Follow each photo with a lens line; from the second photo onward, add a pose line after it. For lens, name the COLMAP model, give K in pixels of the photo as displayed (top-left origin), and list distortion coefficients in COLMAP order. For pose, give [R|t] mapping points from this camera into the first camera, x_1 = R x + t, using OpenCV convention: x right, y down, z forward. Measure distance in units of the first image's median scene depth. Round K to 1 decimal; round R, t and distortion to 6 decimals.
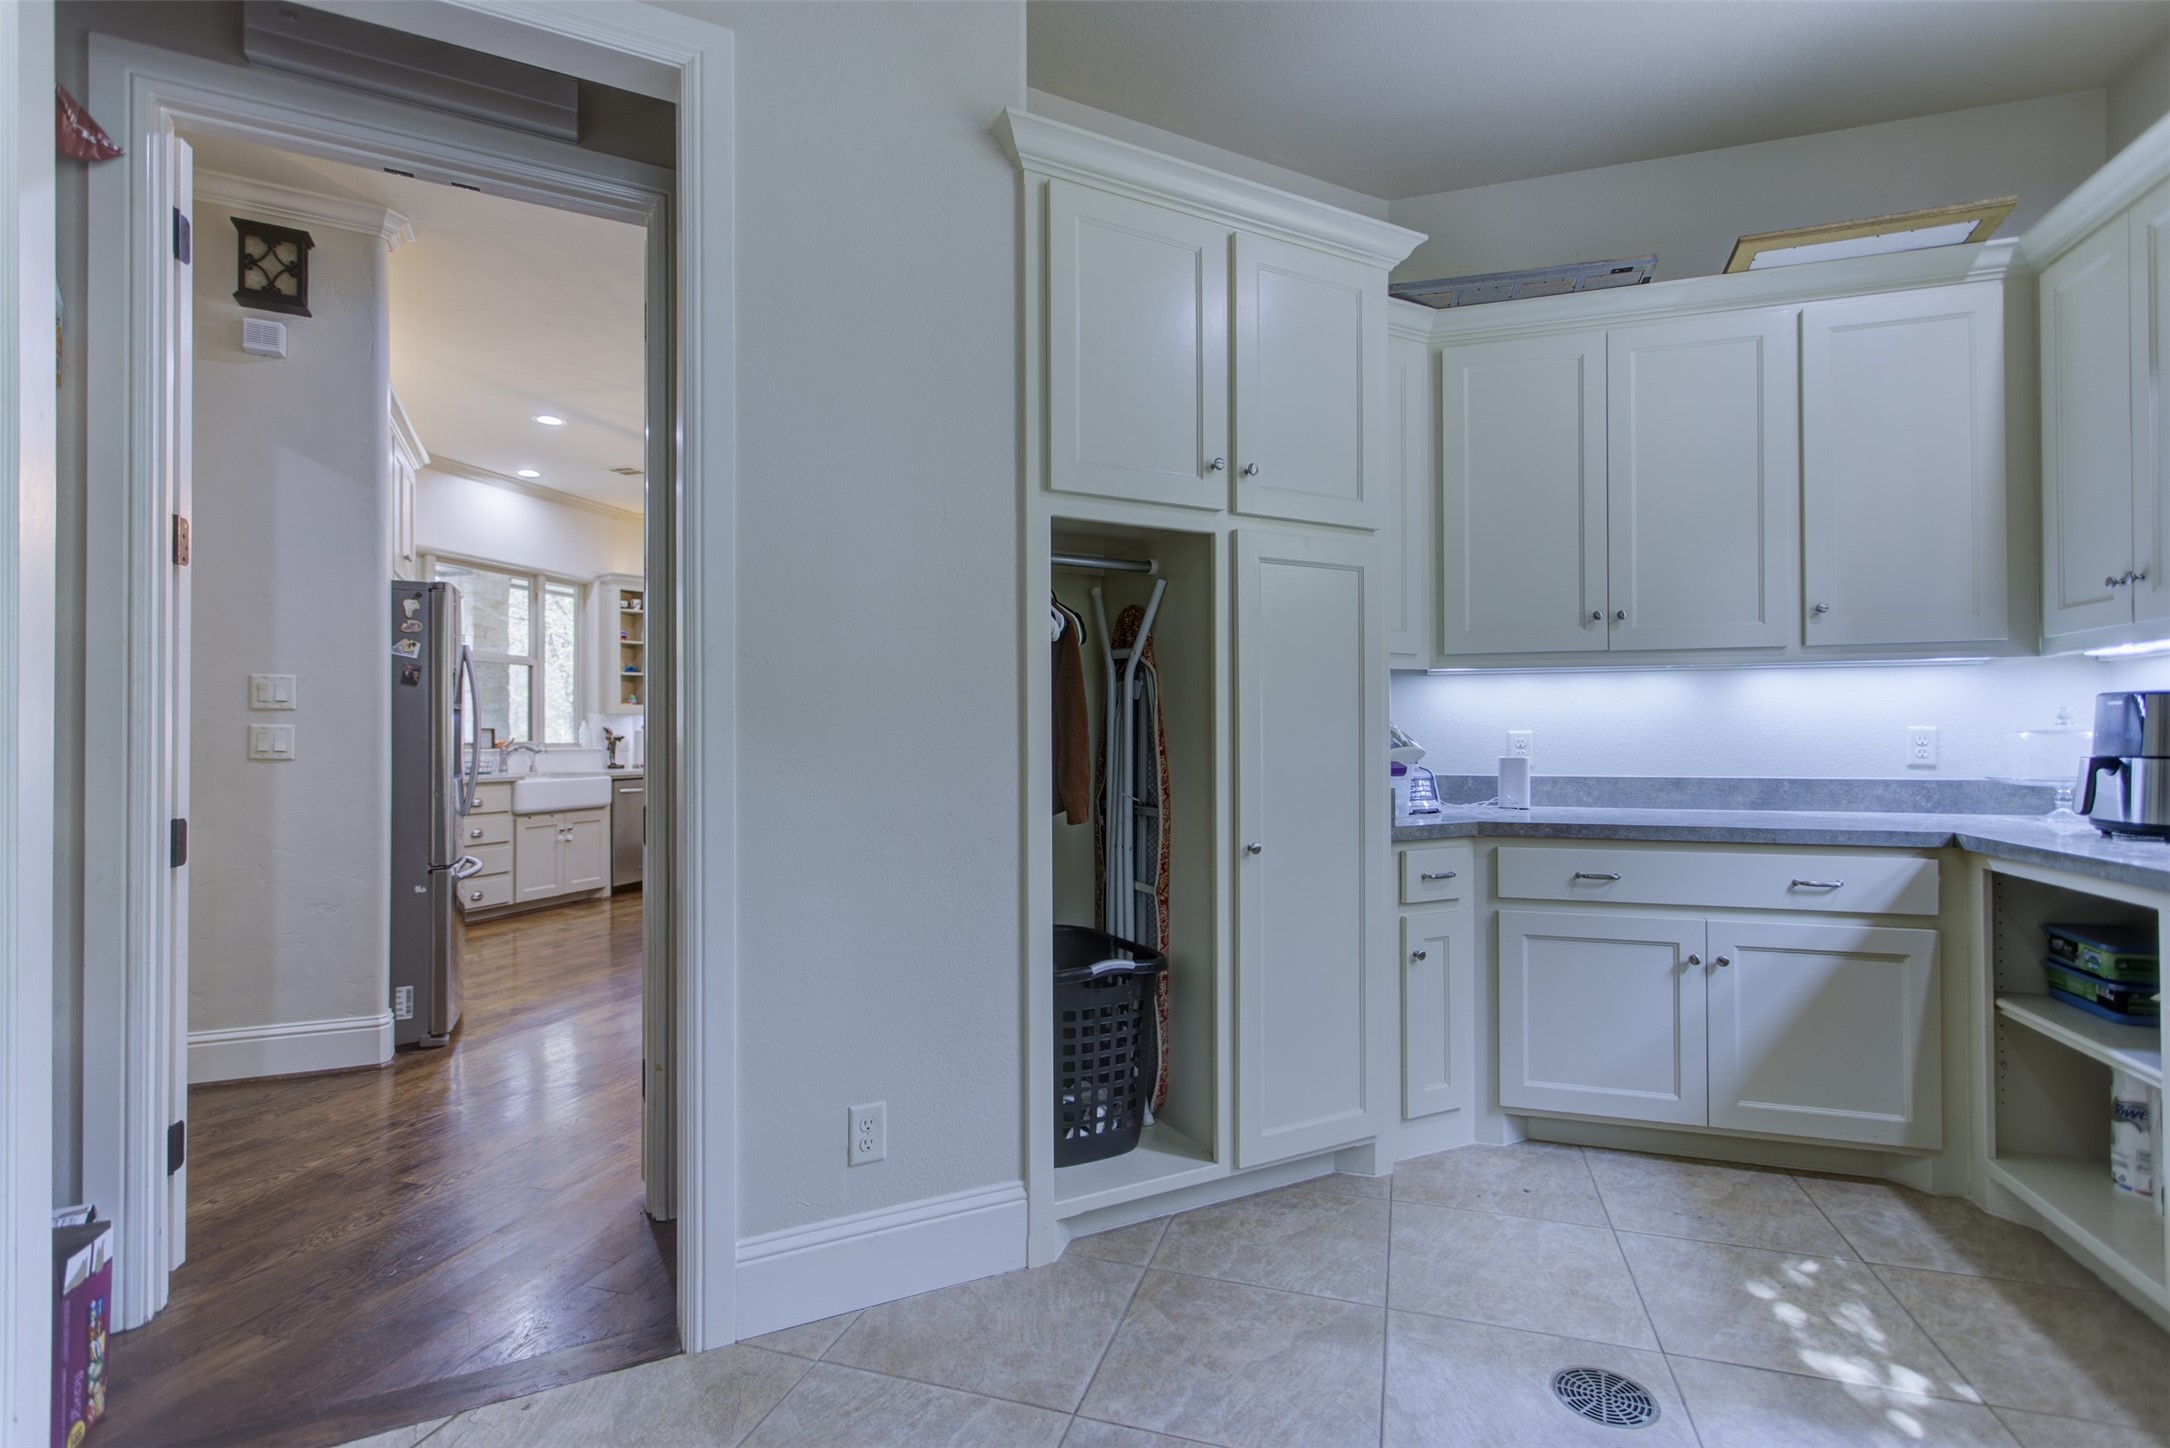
lens RADIAL K [[1017.1, 0, 1091.2], [0, 1017.1, 727.4], [0, 0, 1]] dist [0.002036, 0.001884]
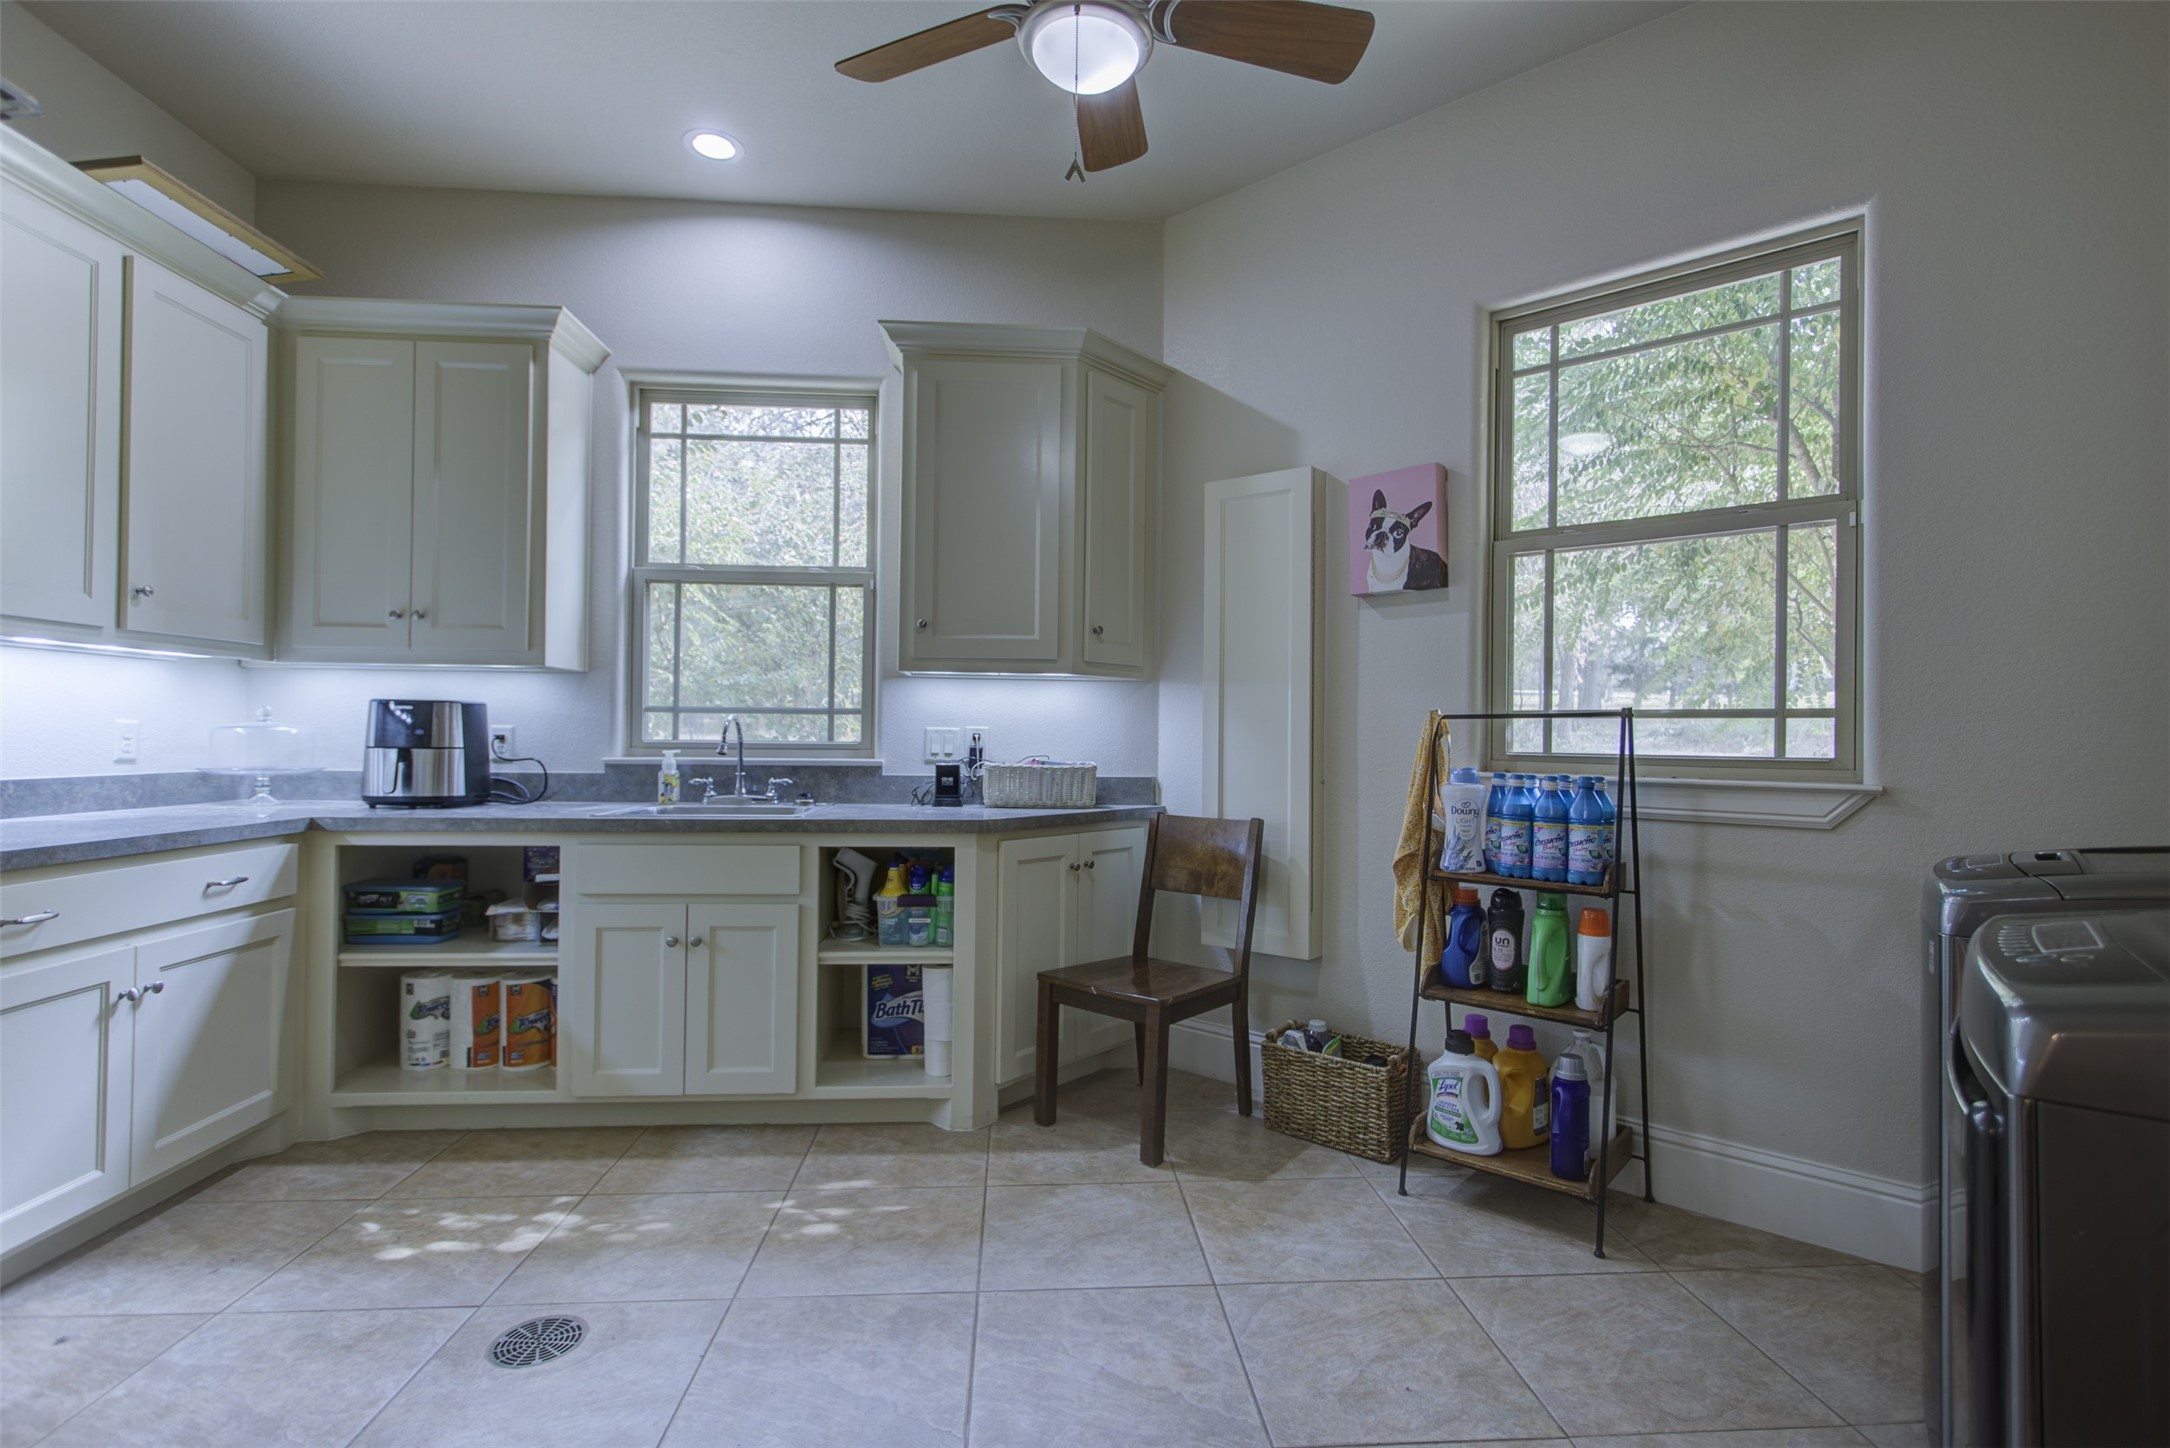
lens RADIAL K [[1017.1, 0, 1091.2], [0, 1017.1, 727.4], [0, 0, 1]] dist [0.002036, 0.001884]
pose [[-0.363412, 0.009051, 0.931585, -0.496648], [-0.017770, 0.999704, -0.016644, 0.007169], [-0.931459, -0.022603, -0.363143, 0.587836]]
